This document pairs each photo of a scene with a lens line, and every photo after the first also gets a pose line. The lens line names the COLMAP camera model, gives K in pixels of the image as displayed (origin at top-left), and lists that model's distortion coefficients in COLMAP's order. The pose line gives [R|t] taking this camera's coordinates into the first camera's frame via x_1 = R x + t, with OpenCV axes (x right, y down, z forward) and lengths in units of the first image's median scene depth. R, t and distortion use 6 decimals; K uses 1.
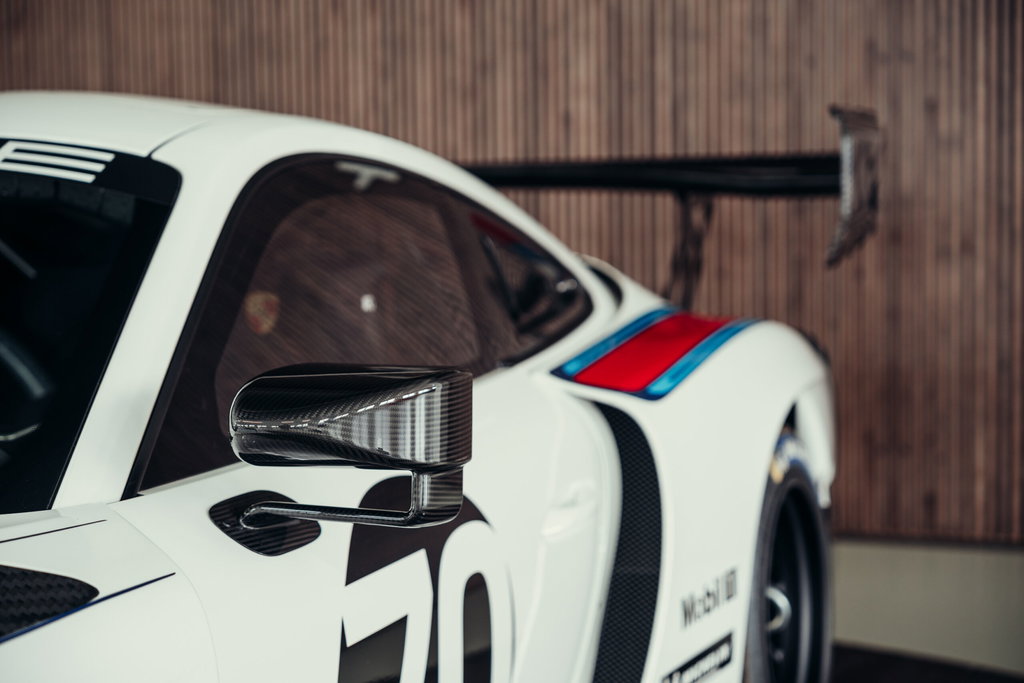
lens RADIAL K [[1899.2, 0, 512.0], [0, 1899.2, 341.5], [0, 0, 1]] dist [-0.026610, -0.057968]
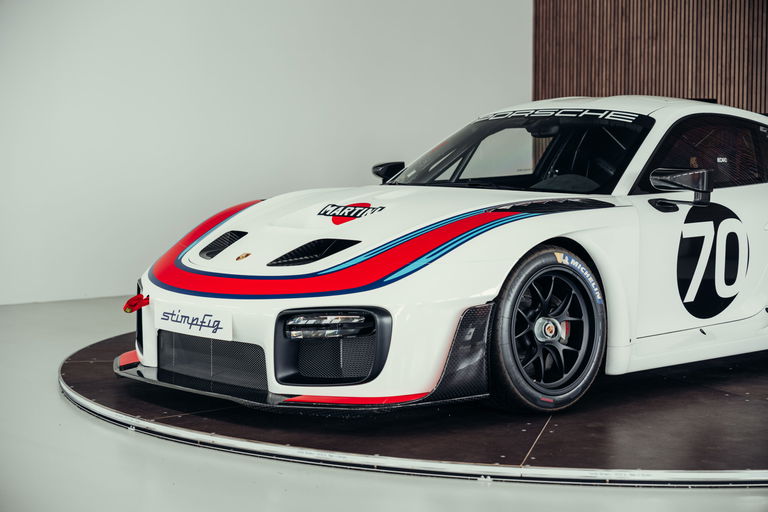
lens RADIAL K [[1489.3, 0, 384.0], [0, 1489.3, 256.0], [0, 0, 1]] dist [0.093012, -0.142573]
pose [[0.902119, 0.041562, -0.429482, 0.611116], [-0.036711, 0.999134, 0.019578, 0.138393], [0.429924, -0.001895, 0.902863, -1.858164]]
